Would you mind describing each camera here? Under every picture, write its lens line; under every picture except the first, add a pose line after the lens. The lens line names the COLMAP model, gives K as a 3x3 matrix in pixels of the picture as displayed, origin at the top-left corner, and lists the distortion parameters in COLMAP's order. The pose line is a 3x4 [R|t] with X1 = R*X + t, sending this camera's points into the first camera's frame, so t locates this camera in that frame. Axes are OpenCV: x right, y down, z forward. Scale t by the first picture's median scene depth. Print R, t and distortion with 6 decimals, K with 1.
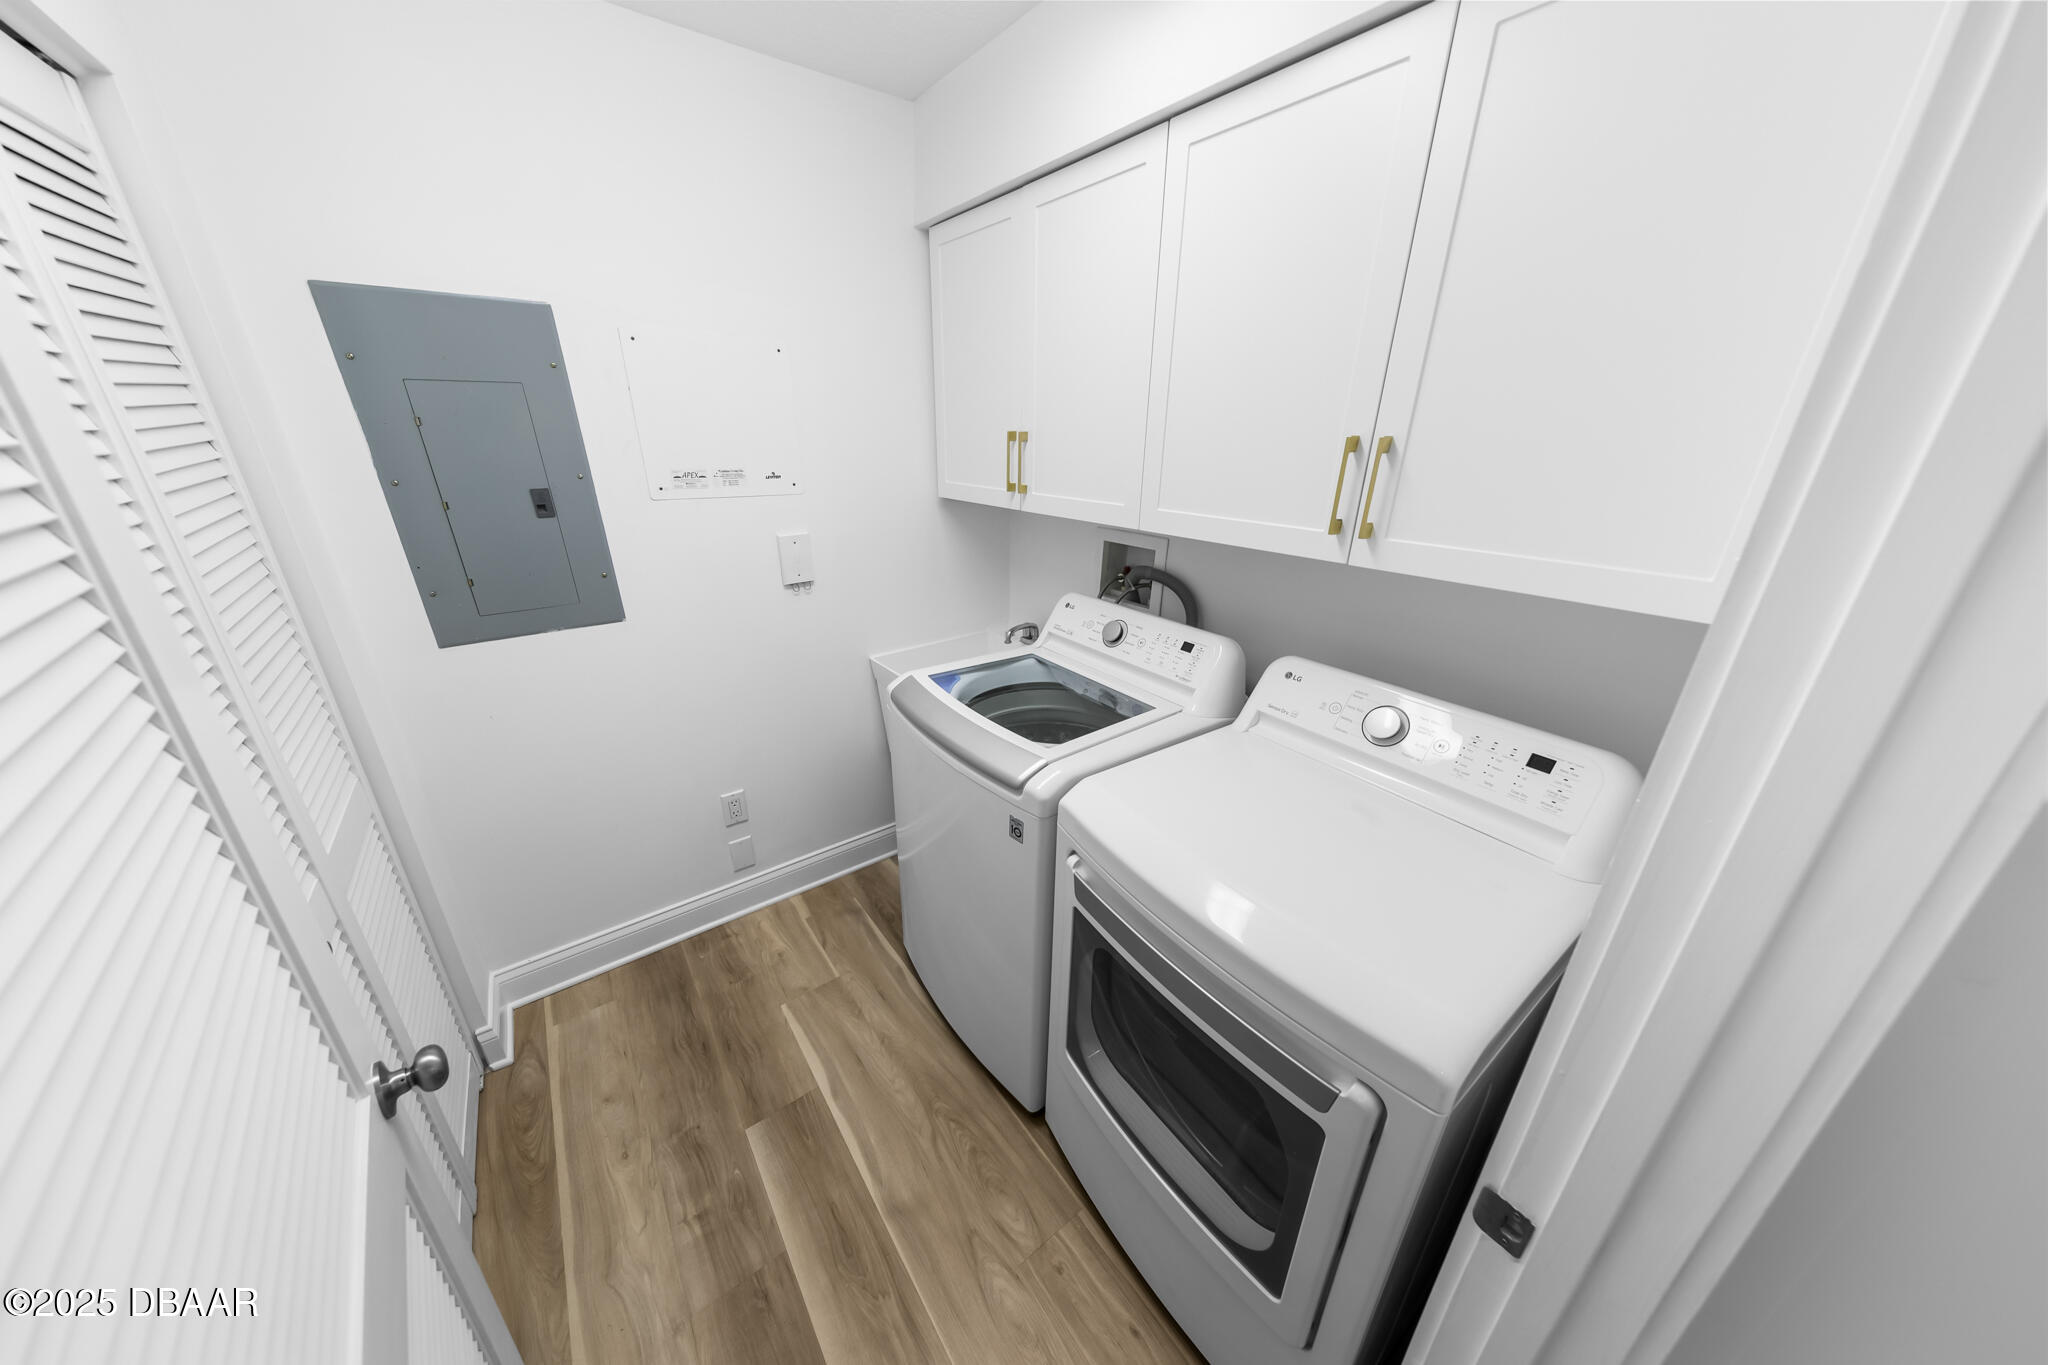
lens RADIAL K [[639.7, 0, 1019.1], [0, 639.7, 679.3], [0, 0, 1]] dist [0.010429, -0.001533]
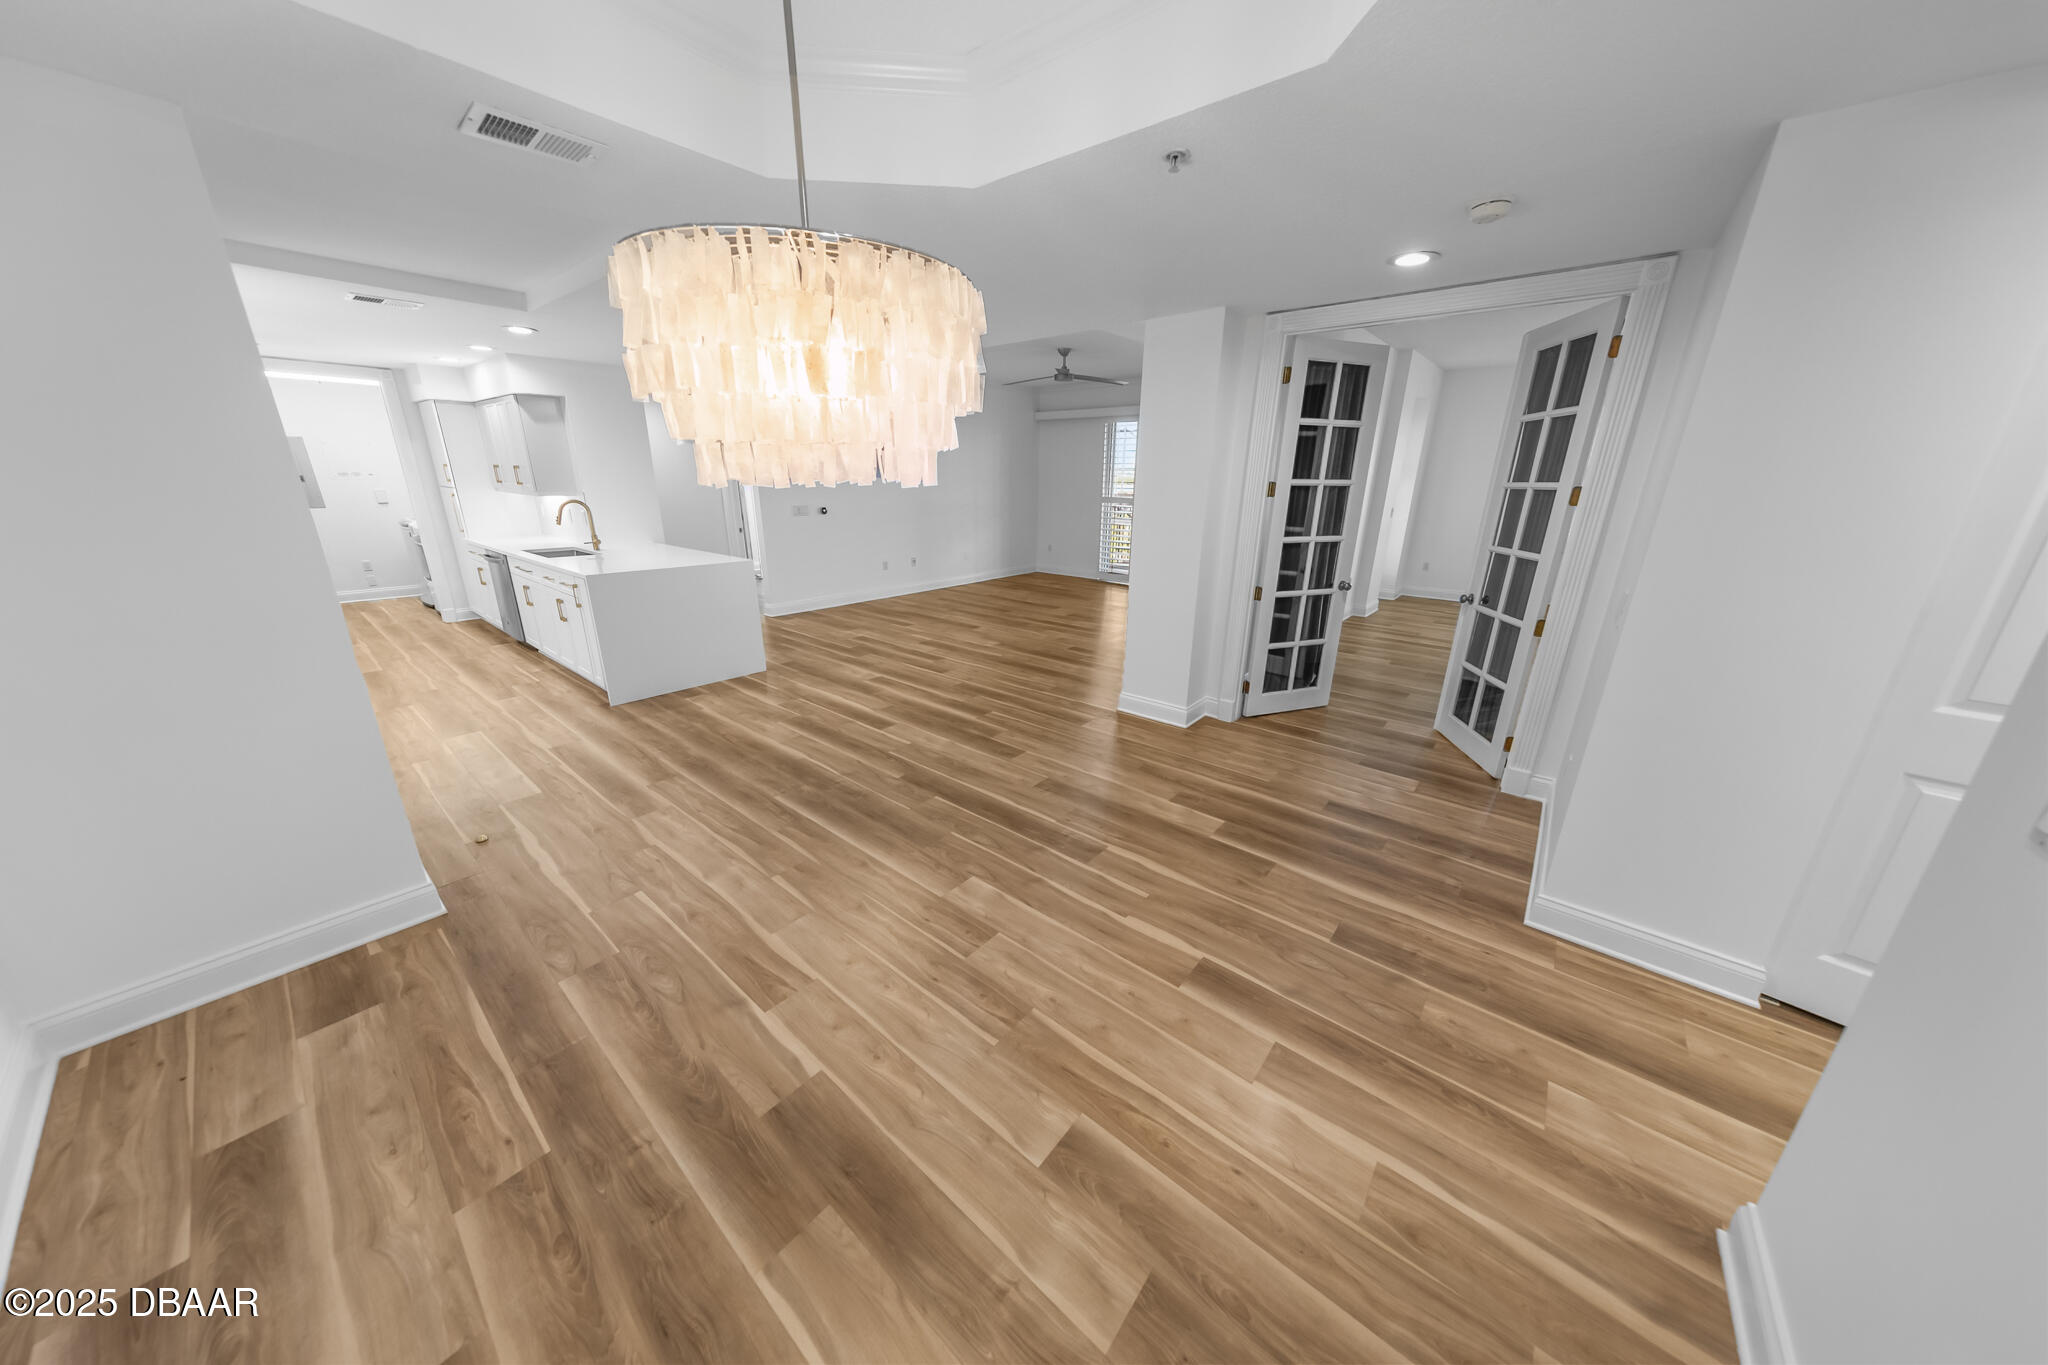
lens RADIAL K [[639.7, 0, 1019.1], [0, 639.7, 679.3], [0, 0, 1]] dist [0.010429, -0.001533]
pose [[0.974557, -0.071752, 0.212343, 2.801078], [0.084648, 0.995039, -0.052263, 1.616738], [-0.207540, 0.068907, 0.975797, -3.952332]]
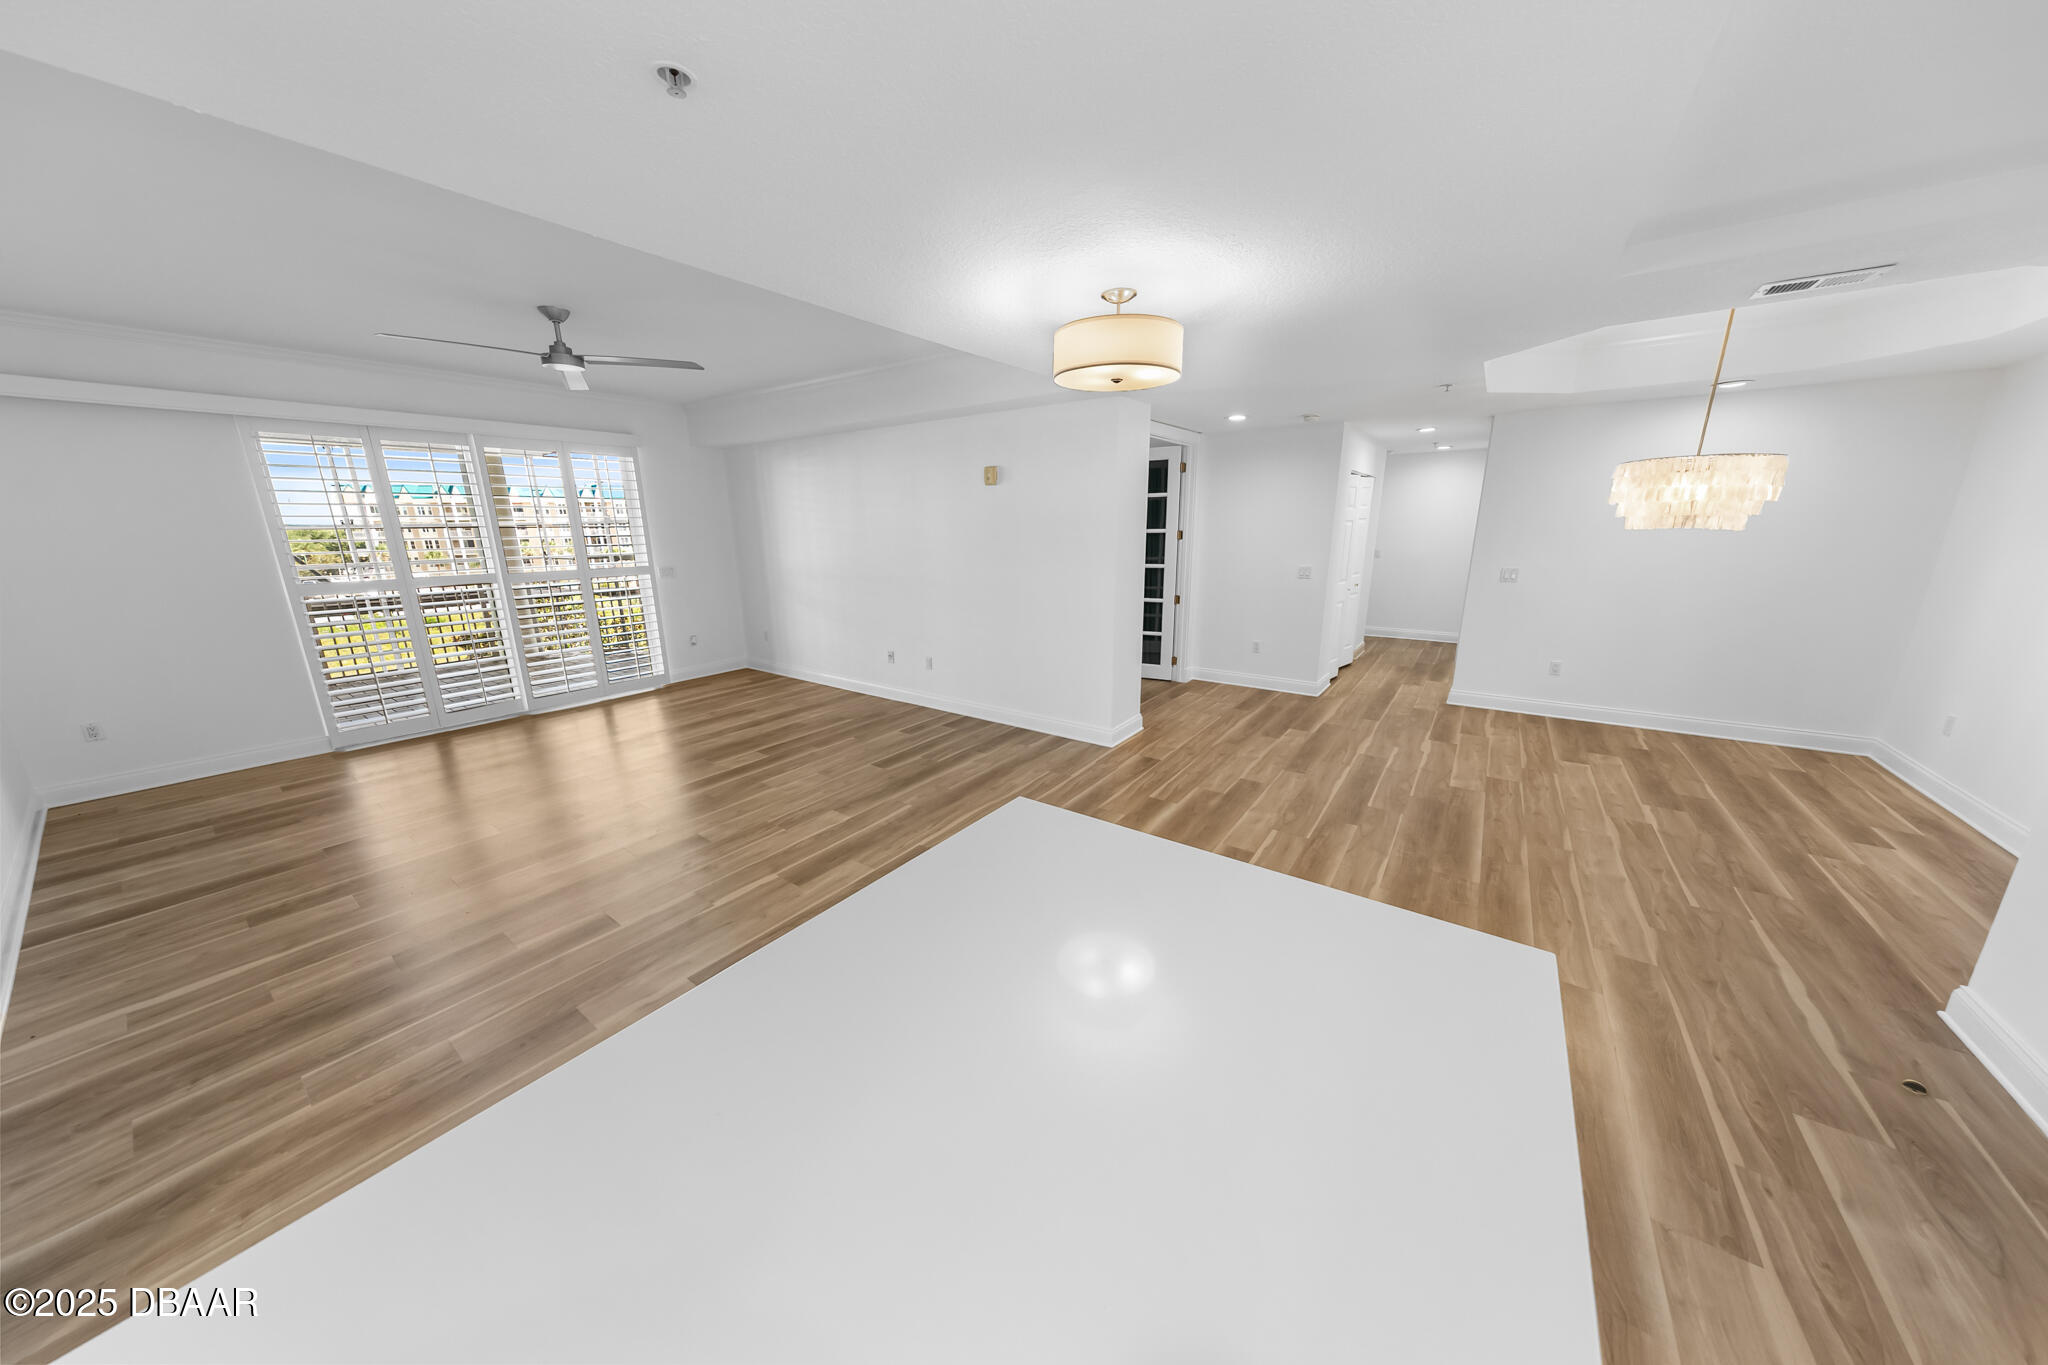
lens RADIAL K [[639.7, 0, 1019.1], [0, 639.7, 679.3], [0, 0, 1]] dist [0.010429, -0.001533]
pose [[-0.292140, -0.239652, 0.925862, 1.393613], [0.357160, 0.870714, 0.338073, 0.329391], [-0.887181, 0.429446, -0.168776, -0.845370]]
